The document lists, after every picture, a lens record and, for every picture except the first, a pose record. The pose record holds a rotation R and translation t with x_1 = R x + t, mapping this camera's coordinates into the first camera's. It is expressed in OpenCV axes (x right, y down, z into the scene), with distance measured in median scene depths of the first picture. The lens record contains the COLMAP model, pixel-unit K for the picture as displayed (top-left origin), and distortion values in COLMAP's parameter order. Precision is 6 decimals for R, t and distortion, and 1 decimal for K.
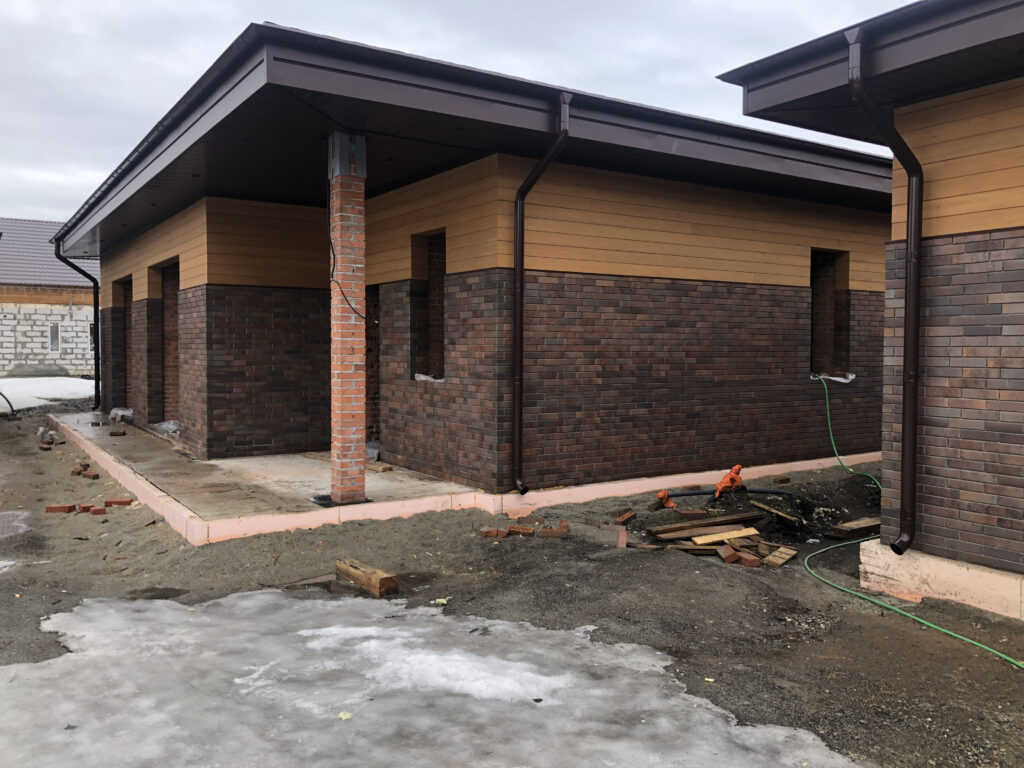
lens RADIAL K [[822.7, 0, 508.1], [0, 822.7, 386.6], [0, 0, 1]] dist [0.000436, -0.006059]
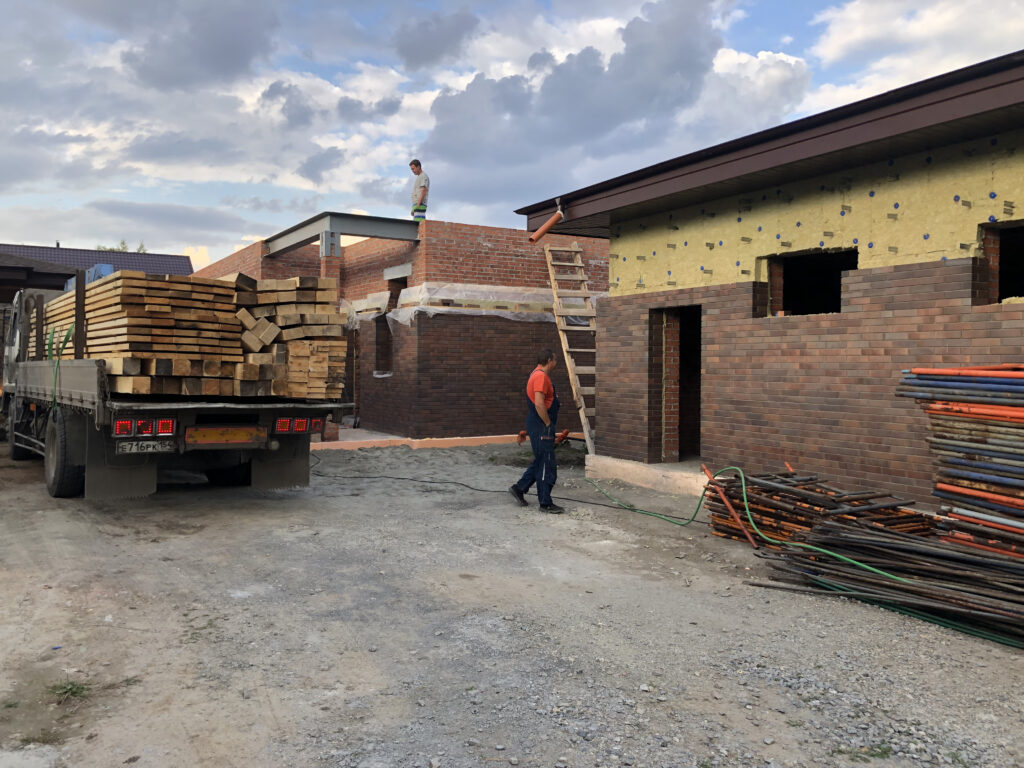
lens RADIAL K [[822.7, 0, 512.5], [0, 822.7, 390.1], [0, 0, 1]] dist [0.000436, -0.006059]
pose [[0.998666, 0.006368, -0.051240, 0.179968], [-0.007221, 0.999838, -0.016484, 0.036597], [0.051126, 0.016832, 0.998550, -0.462804]]
